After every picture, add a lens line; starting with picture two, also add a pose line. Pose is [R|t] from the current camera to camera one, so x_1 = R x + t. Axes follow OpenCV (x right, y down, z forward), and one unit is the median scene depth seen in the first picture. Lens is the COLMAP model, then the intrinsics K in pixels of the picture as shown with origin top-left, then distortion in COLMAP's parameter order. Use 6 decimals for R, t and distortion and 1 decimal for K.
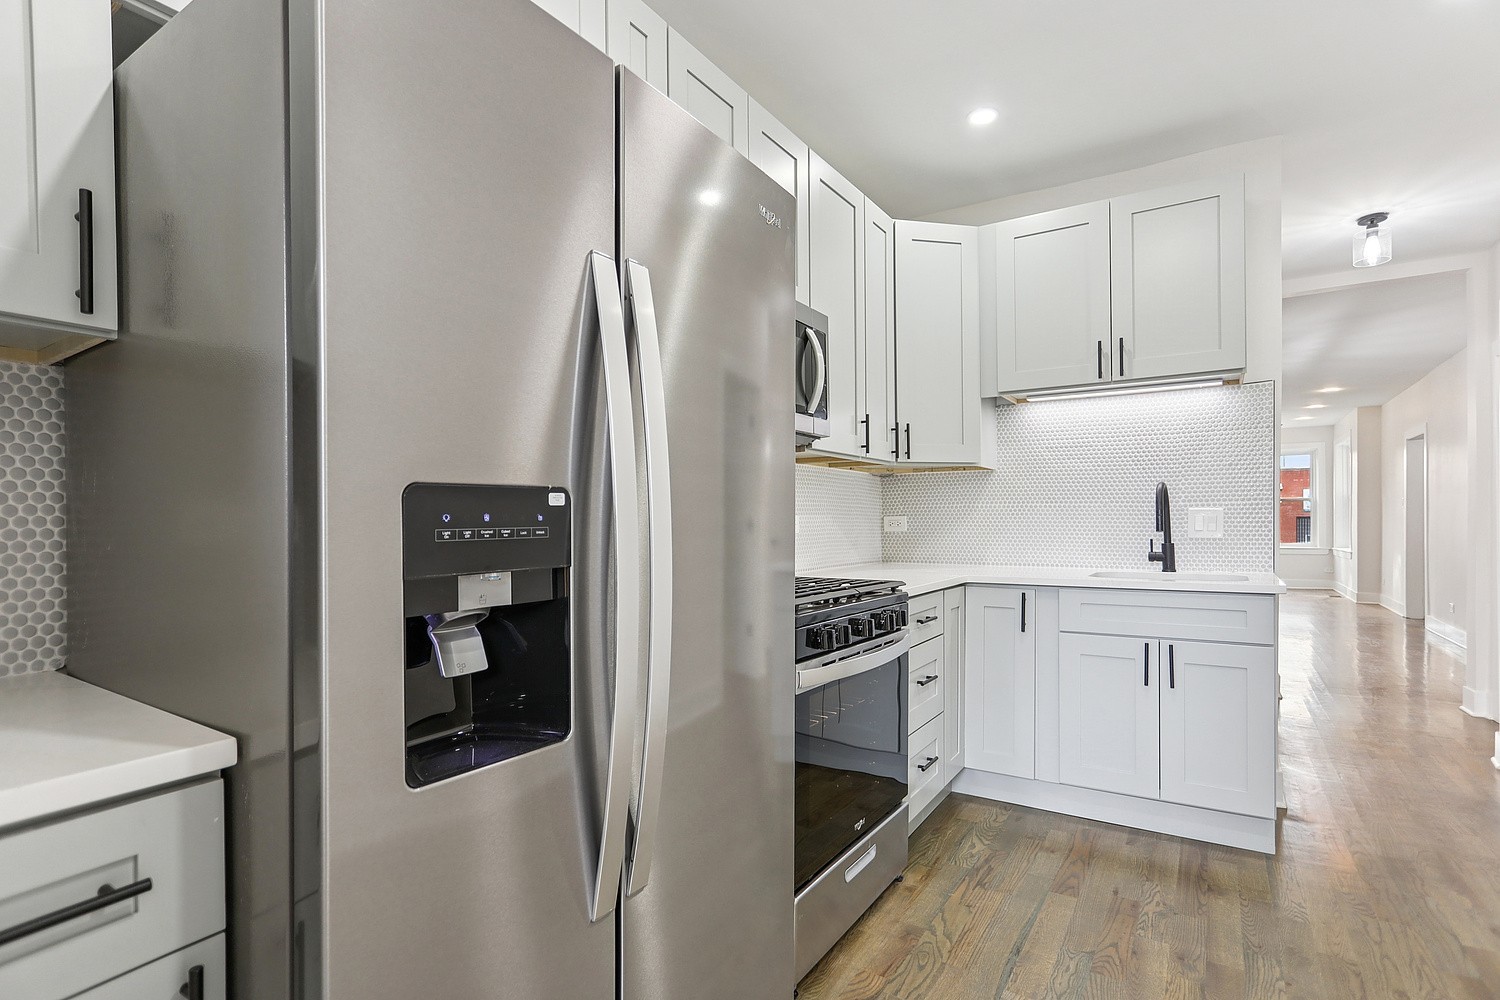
lens RADIAL K [[736.5, 0, 748.7], [0, 736.5, 509.1], [0, 0, 1]] dist [0.001588, 0.000188]
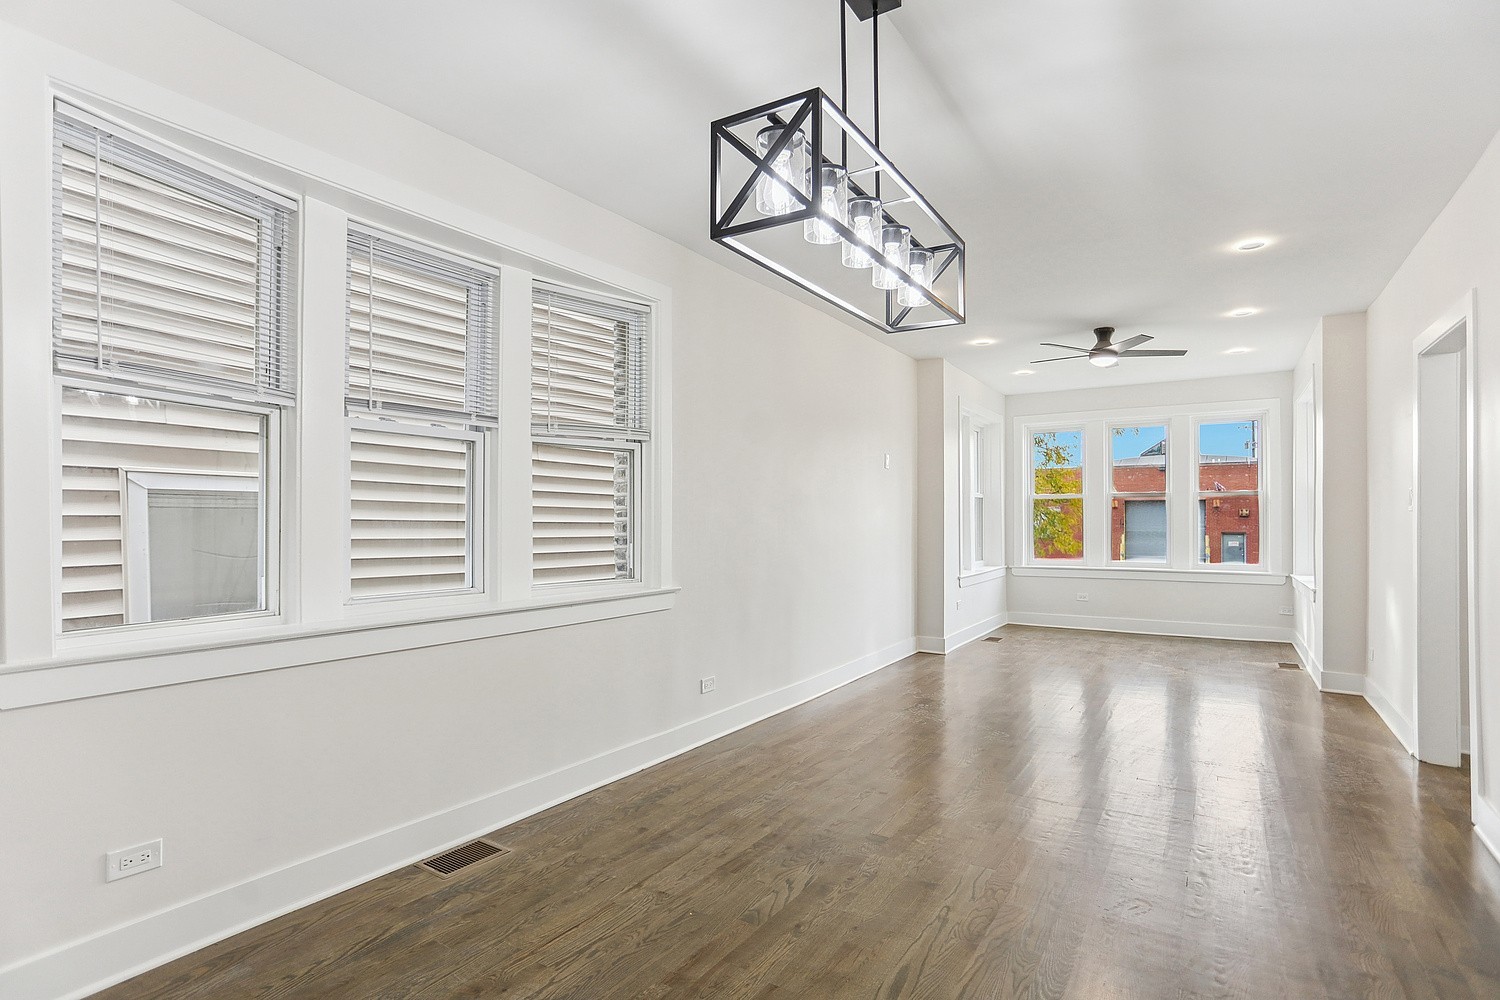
lens RADIAL K [[736.5, 0, 752.1], [0, 736.5, 507.2], [0, 0, 1]] dist [0.001588, 0.000188]
pose [[0.999891, 0.003626, 0.014339, 0.390899], [-0.003505, 0.999958, -0.008472, 0.000787], [-0.014369, 0.008421, 0.999861, 0.455605]]
